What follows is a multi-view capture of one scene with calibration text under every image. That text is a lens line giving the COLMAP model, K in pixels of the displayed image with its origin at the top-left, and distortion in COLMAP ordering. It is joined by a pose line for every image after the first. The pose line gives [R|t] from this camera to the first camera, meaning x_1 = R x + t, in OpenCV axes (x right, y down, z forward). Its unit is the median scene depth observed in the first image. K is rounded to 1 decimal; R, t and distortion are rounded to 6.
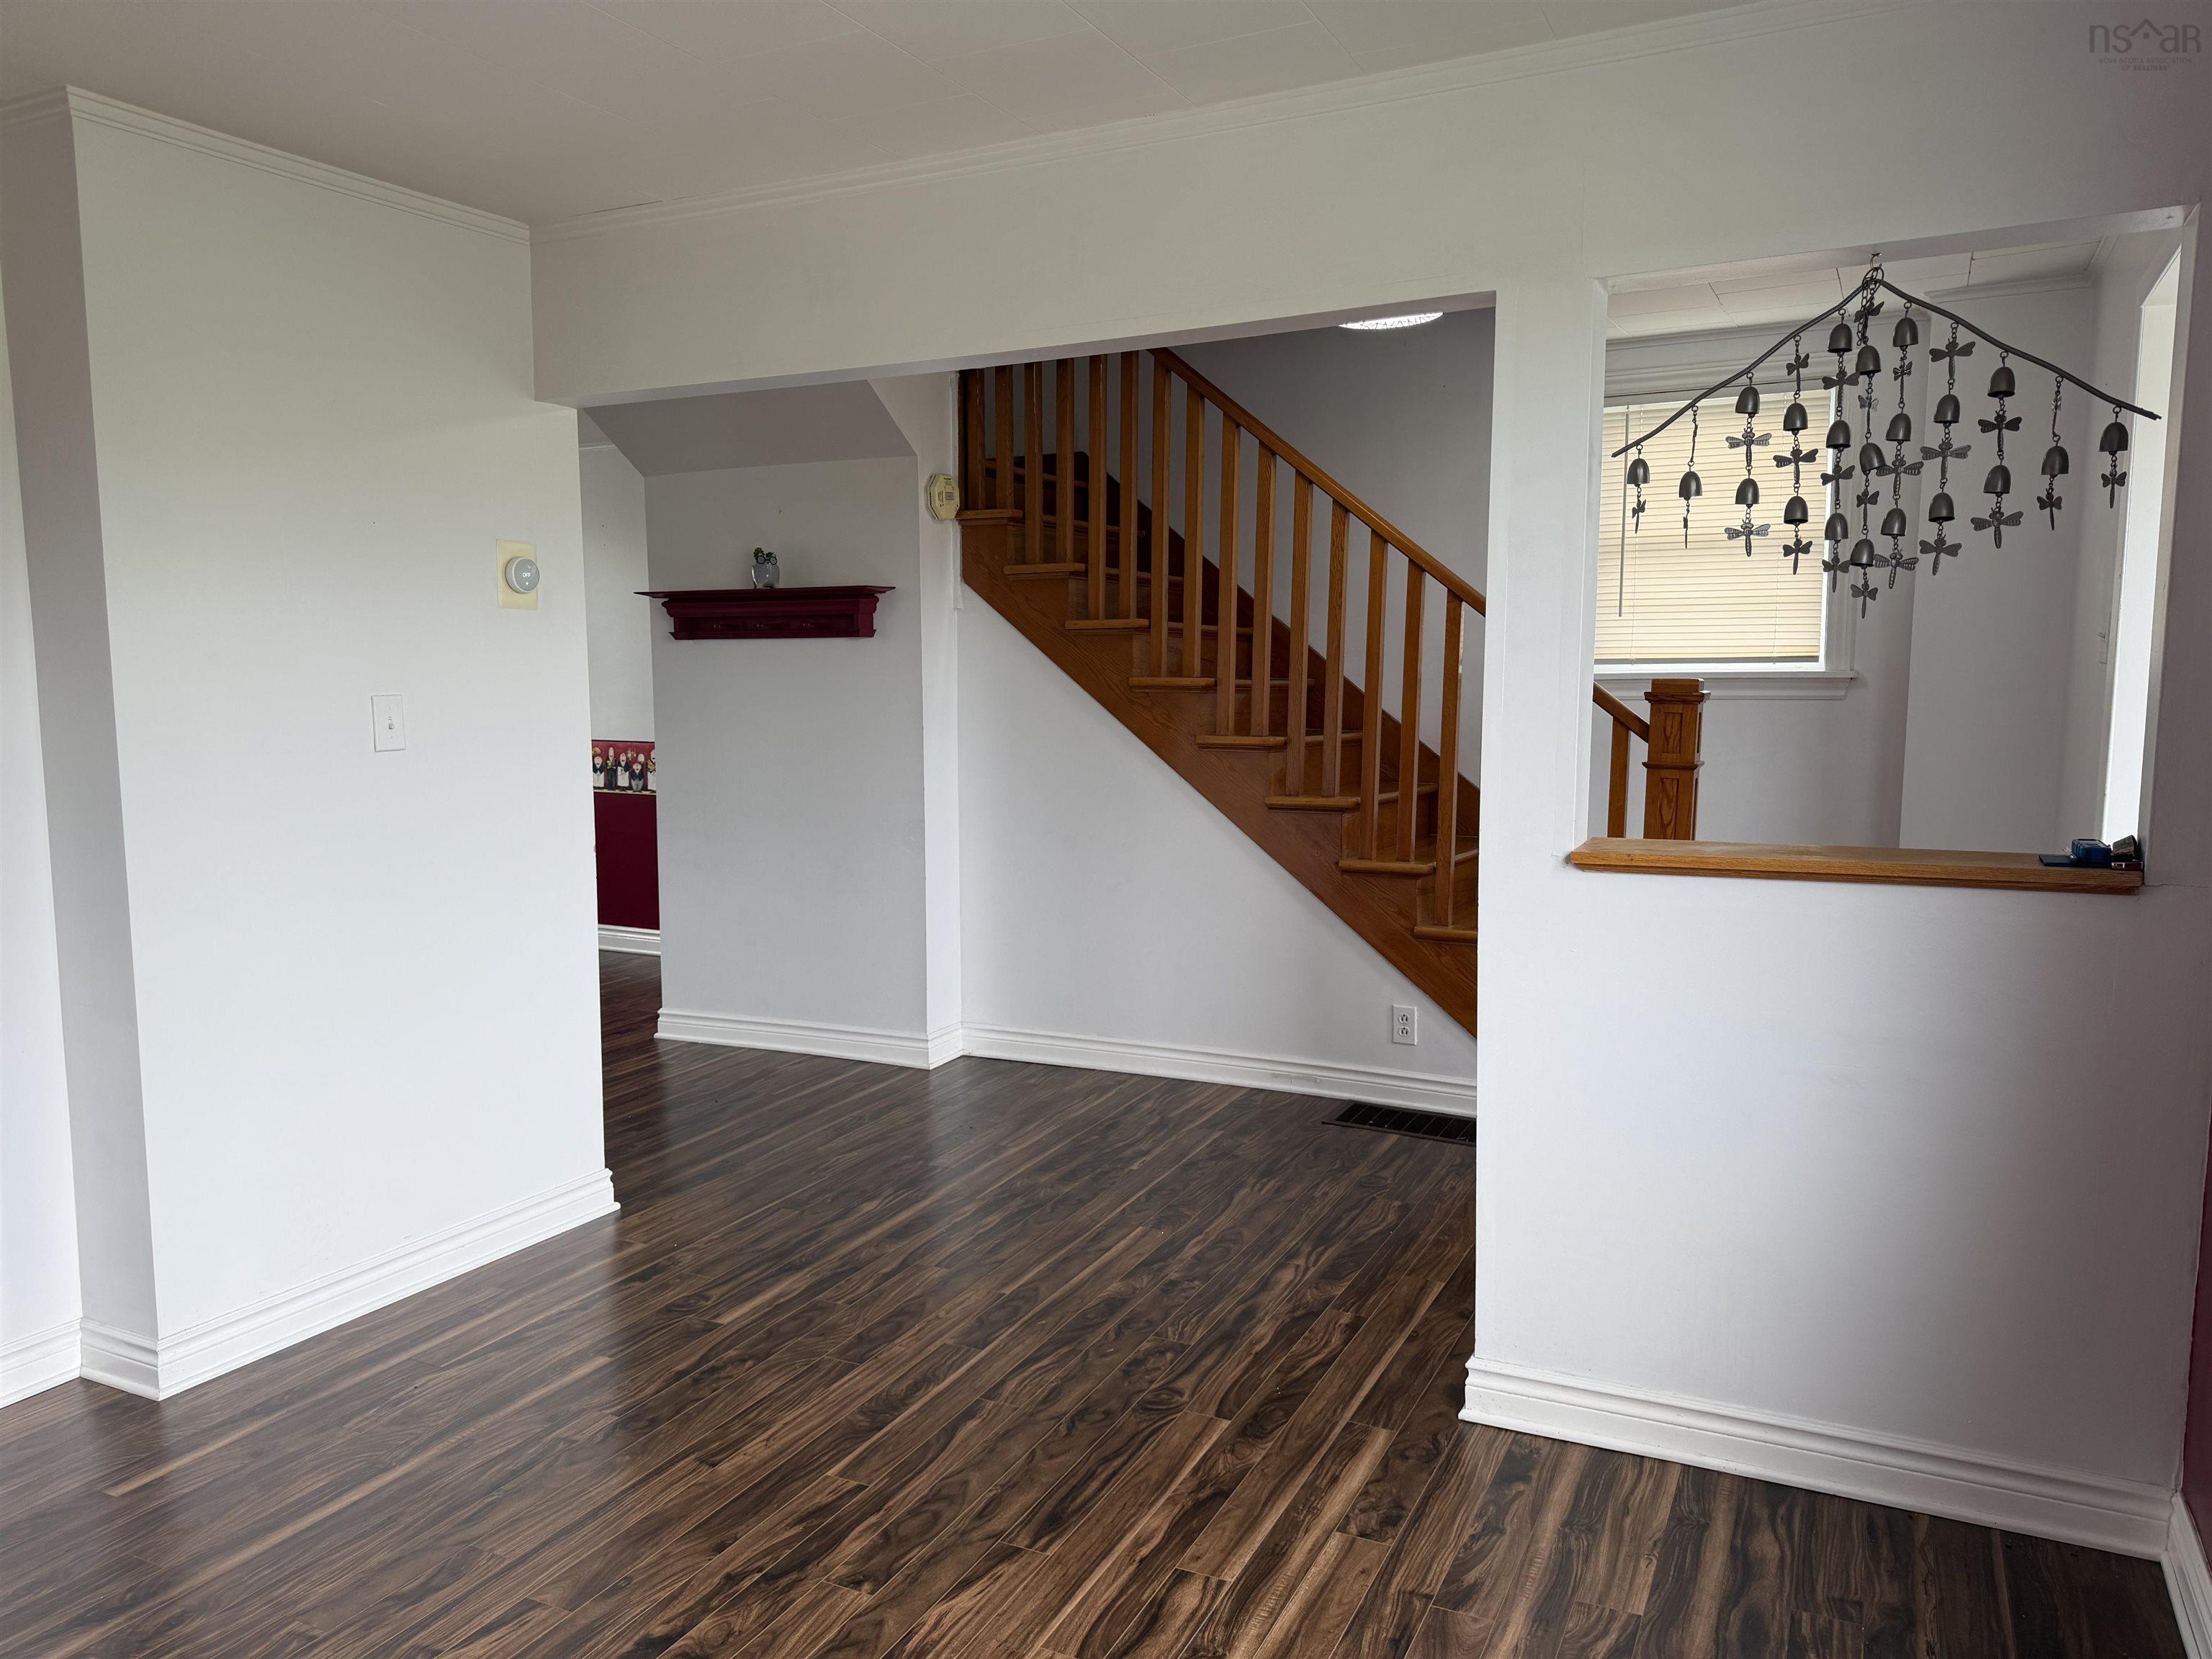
lens RADIAL K [[1545.0, 0, 1037.1], [0, 1545.0, 904.6], [0, 0, 1]] dist [0.044788, -0.061786]
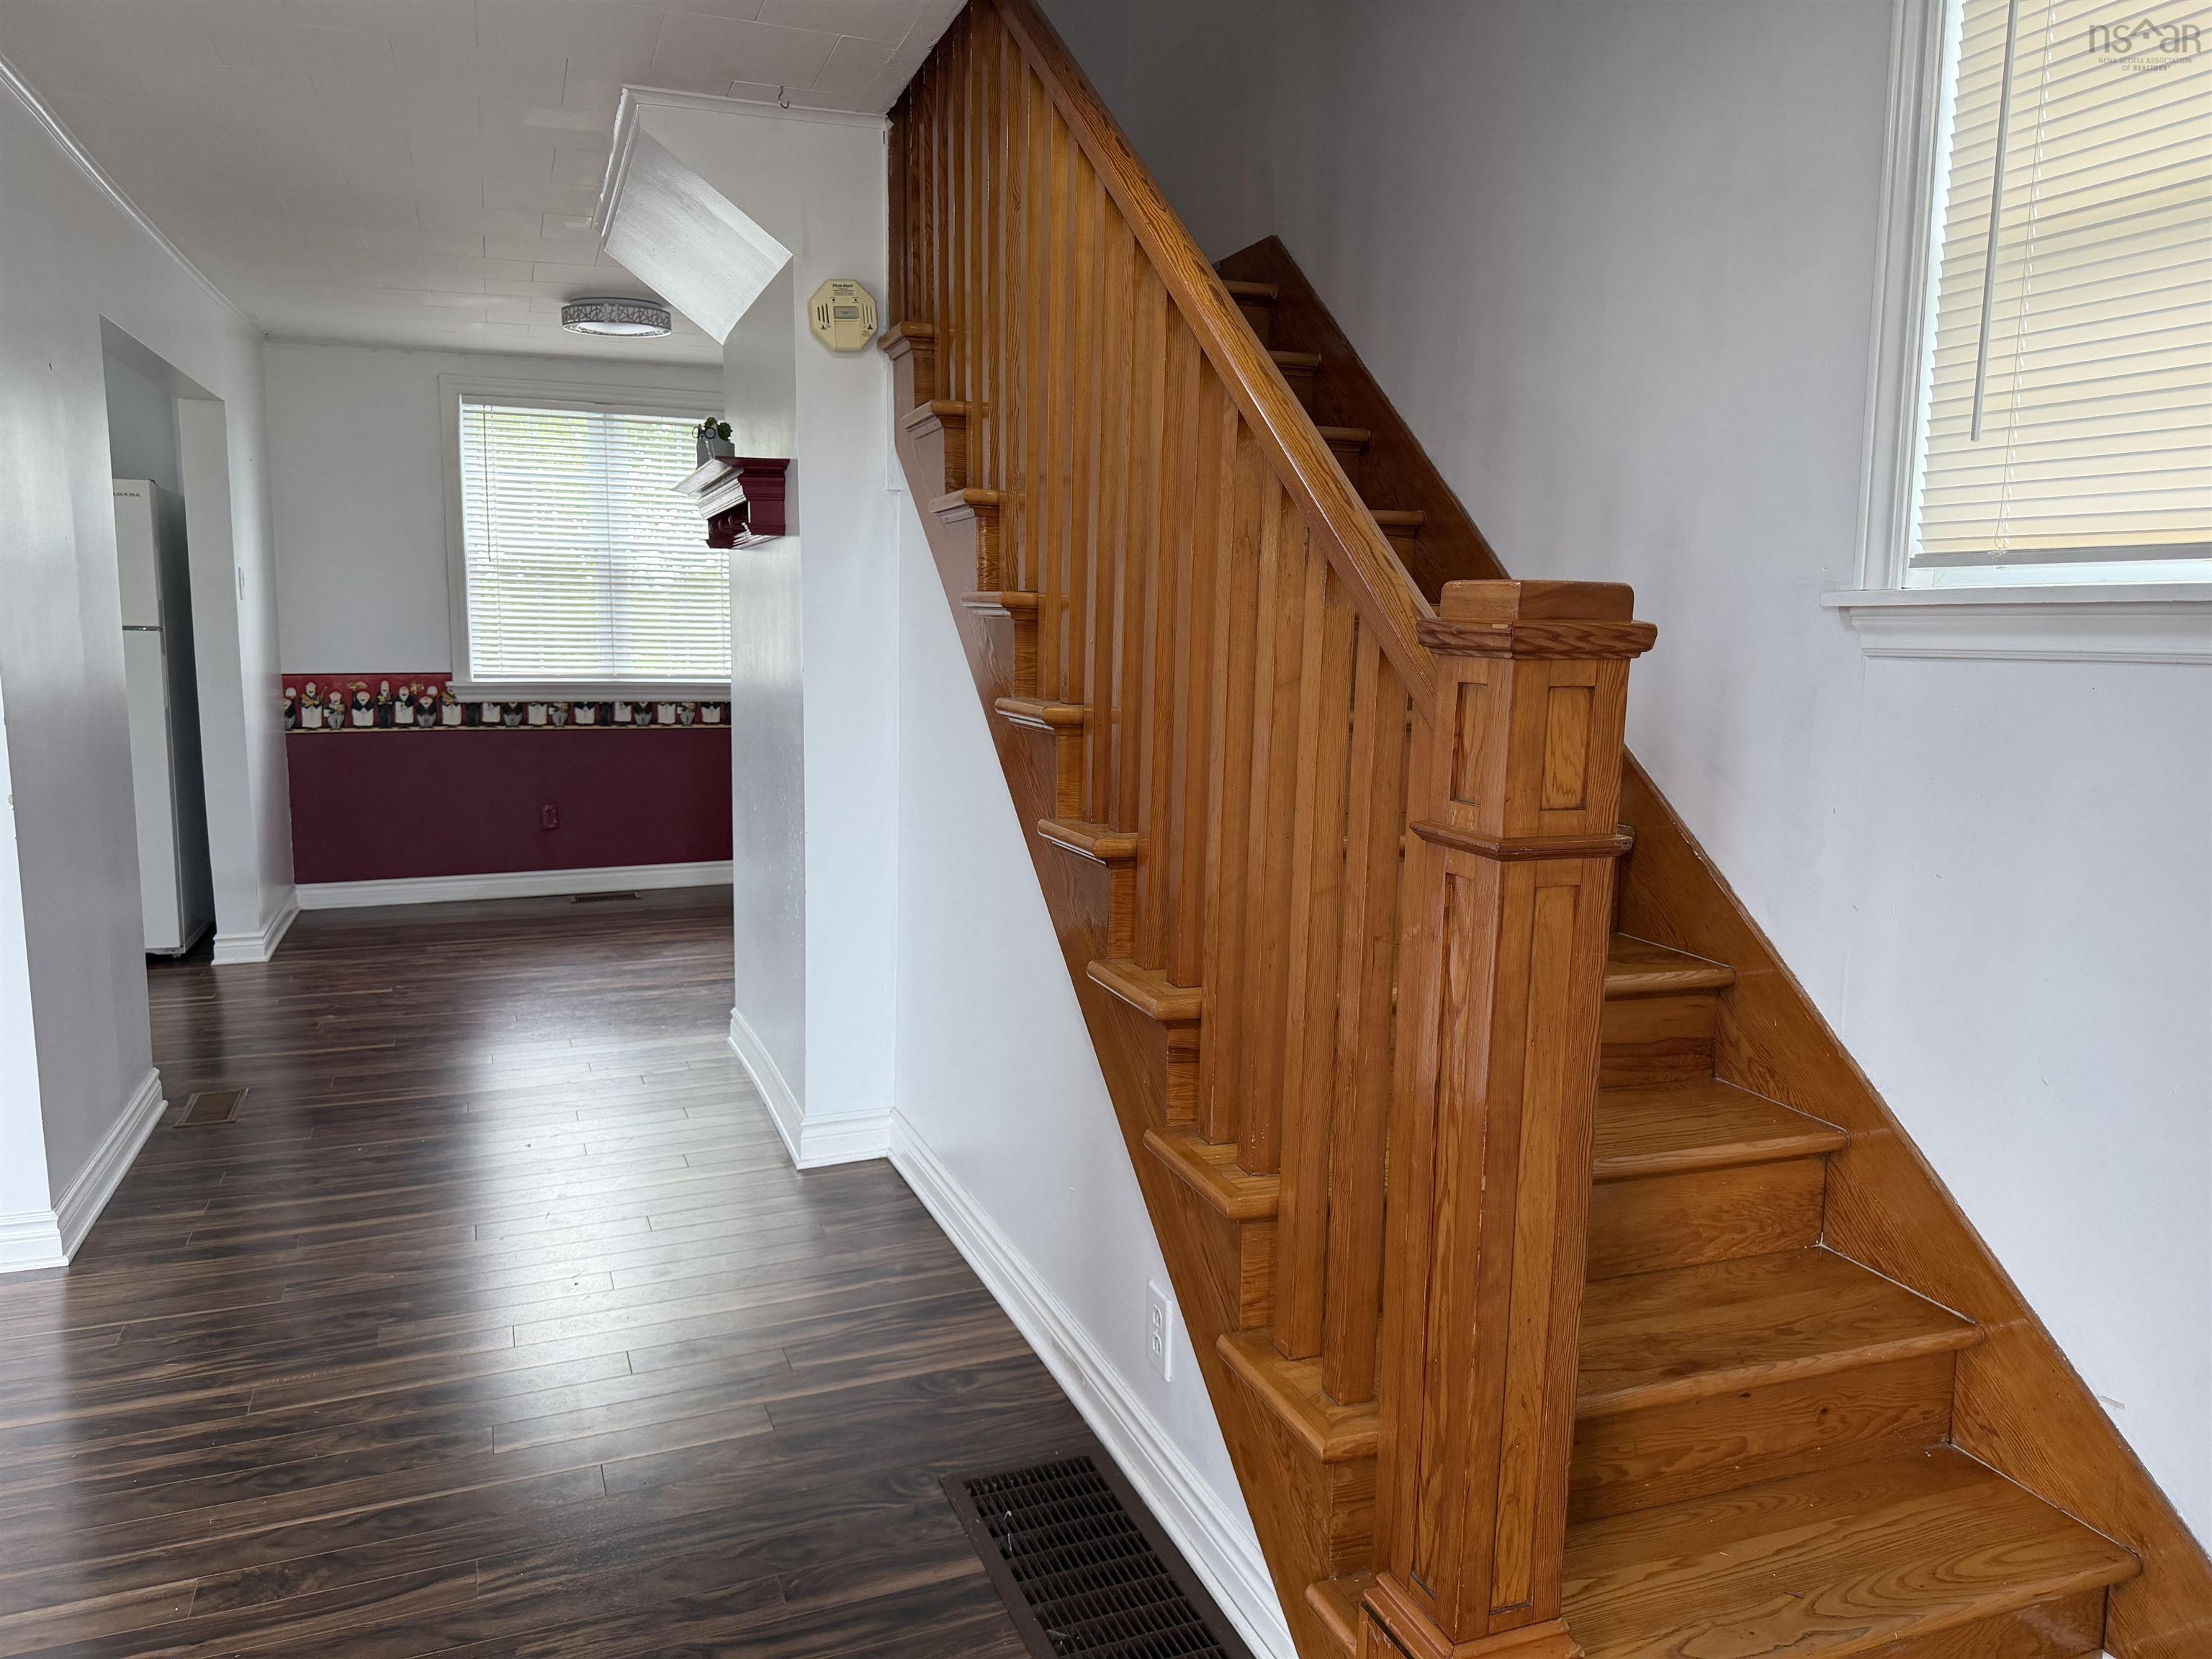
lens RADIAL K [[1545.0, 0, 1066.9], [0, 1545.0, 855.8], [0, 0, 1]] dist [0.044788, -0.061786]
pose [[0.765273, 0.111181, -0.634032, 0.821093], [-0.112398, 0.992919, 0.038449, -0.131458], [0.633817, 0.041840, 0.772351, 1.017907]]
